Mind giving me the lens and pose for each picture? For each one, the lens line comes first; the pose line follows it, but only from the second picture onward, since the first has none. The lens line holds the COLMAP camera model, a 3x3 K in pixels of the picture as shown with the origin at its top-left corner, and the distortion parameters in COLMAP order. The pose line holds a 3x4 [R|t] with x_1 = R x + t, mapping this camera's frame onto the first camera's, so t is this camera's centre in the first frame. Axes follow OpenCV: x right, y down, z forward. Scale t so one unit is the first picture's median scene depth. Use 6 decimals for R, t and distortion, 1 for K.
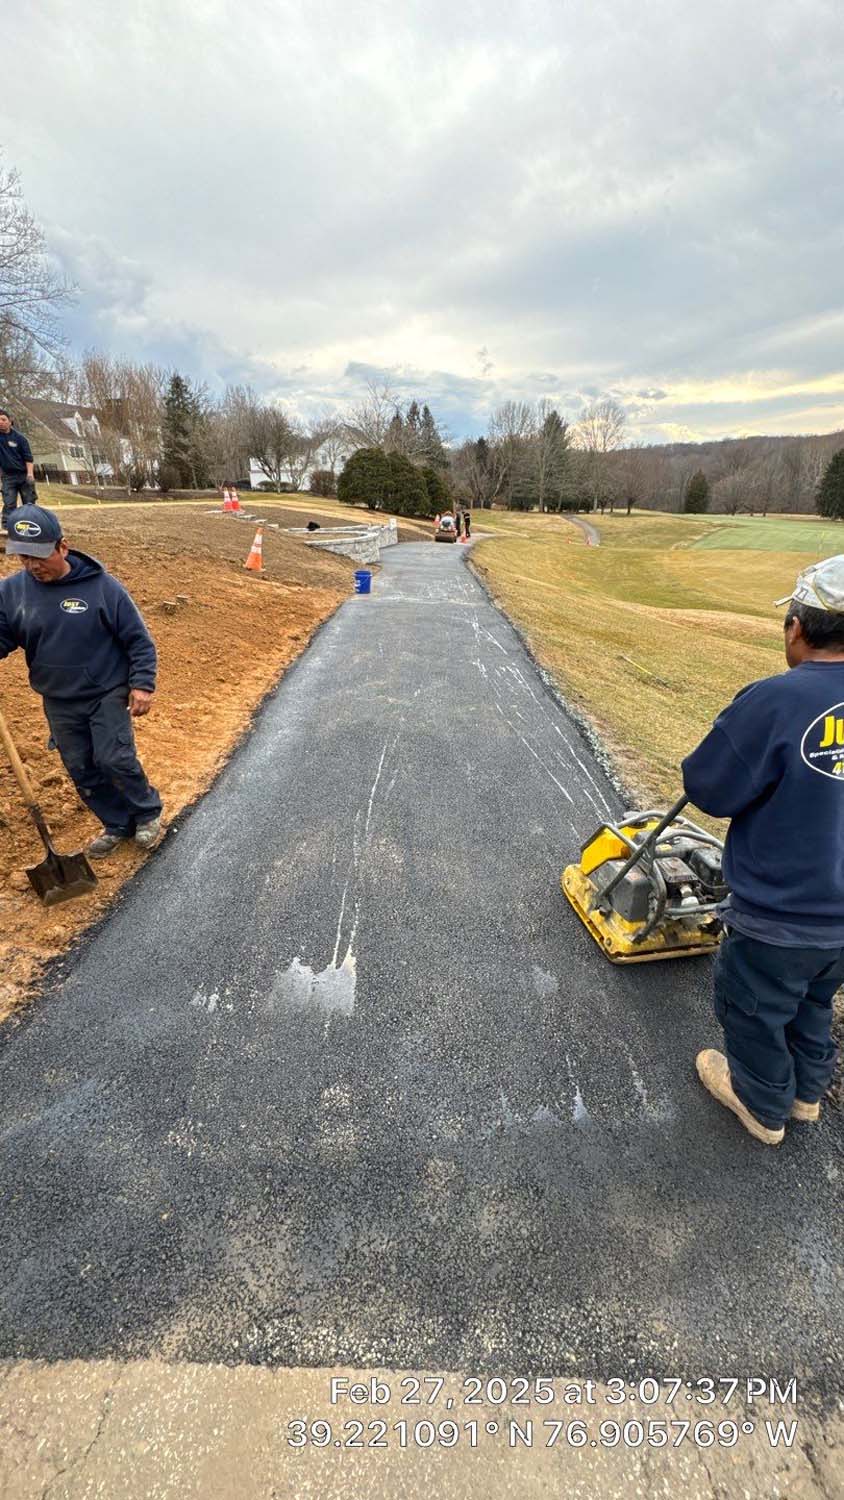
lens RADIAL K [[597.4, 0, 422.0], [0, 597.4, 750.0], [0, 0, 1]] dist [-0.001948, 0.000595]
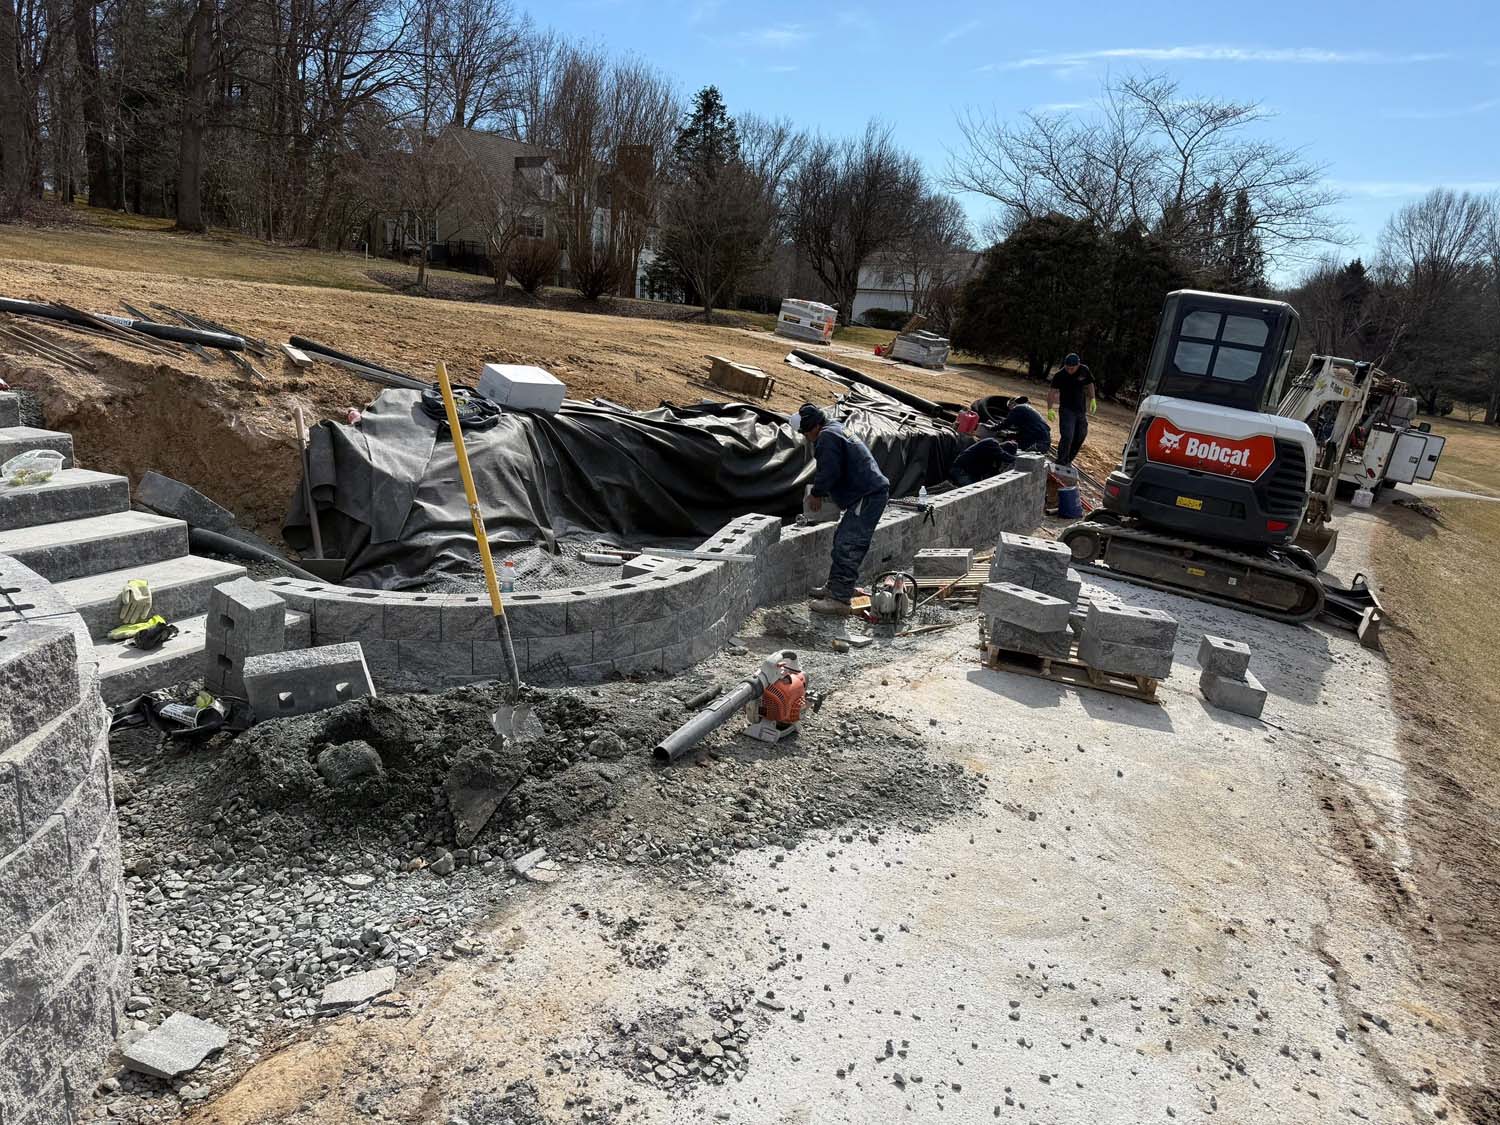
lens RADIAL K [[1076.2, 0, 753.7], [0, 1076.2, 589.4], [0, 0, 1]] dist [0.066788, -0.069606]
pose [[0.923133, 0.164271, -0.347620, 0.001475], [-0.224772, 0.964112, -0.141301, -0.050370], [0.311933, 0.208575, 0.926927, 0.124003]]
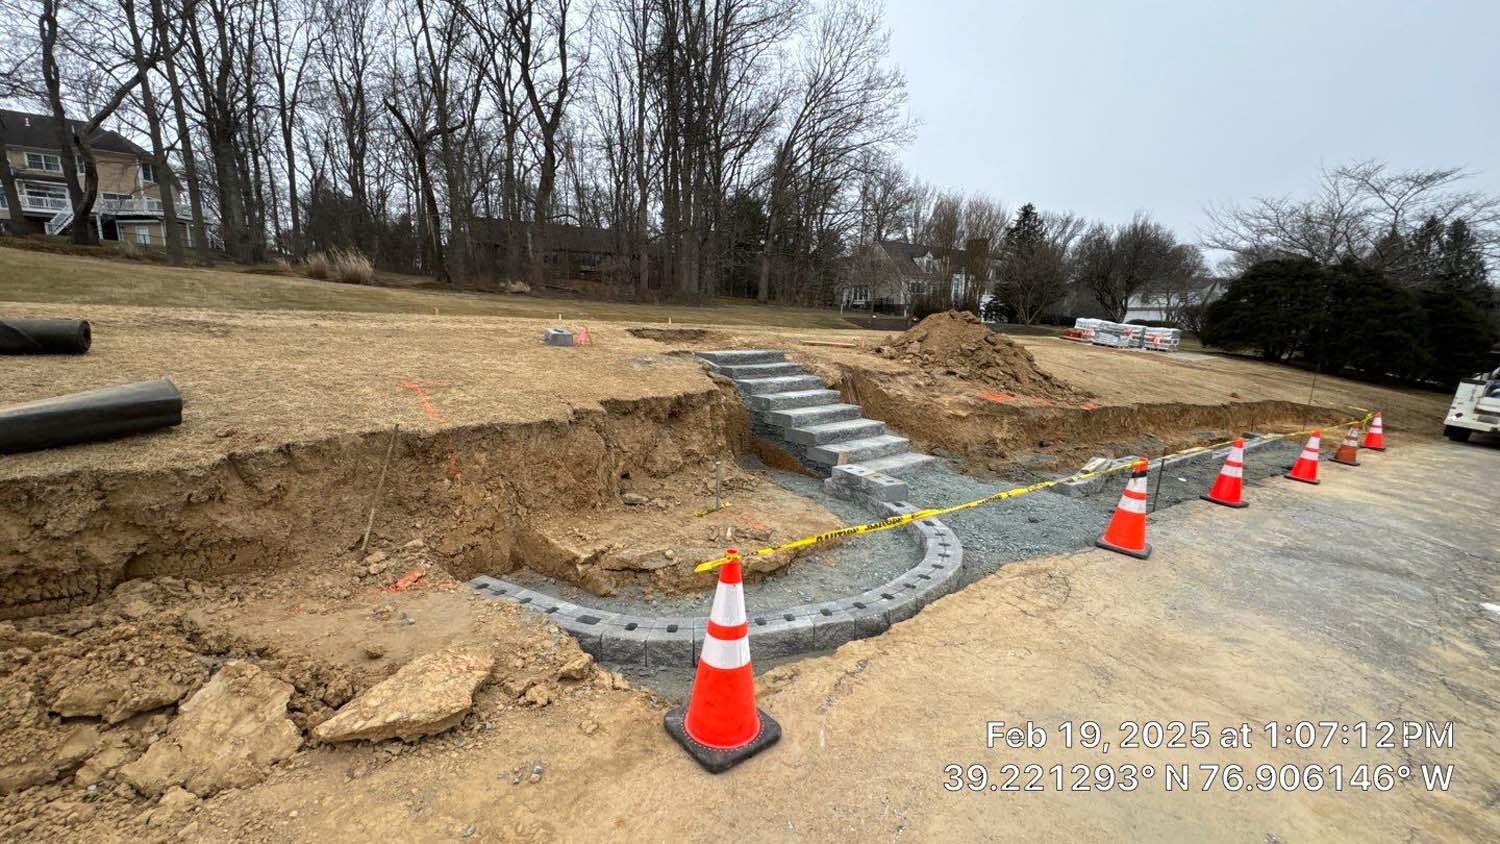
lens RADIAL K [[597.4, 0, 744.1], [0, 597.4, 420.1], [0, 0, 1]] dist [-0.001948, 0.000595]
pose [[0.659861, 0.143704, -0.737518, 0.002806], [-0.327788, 0.938273, -0.110452, -0.044768], [0.676120, 0.314632, 0.666234, 0.109670]]
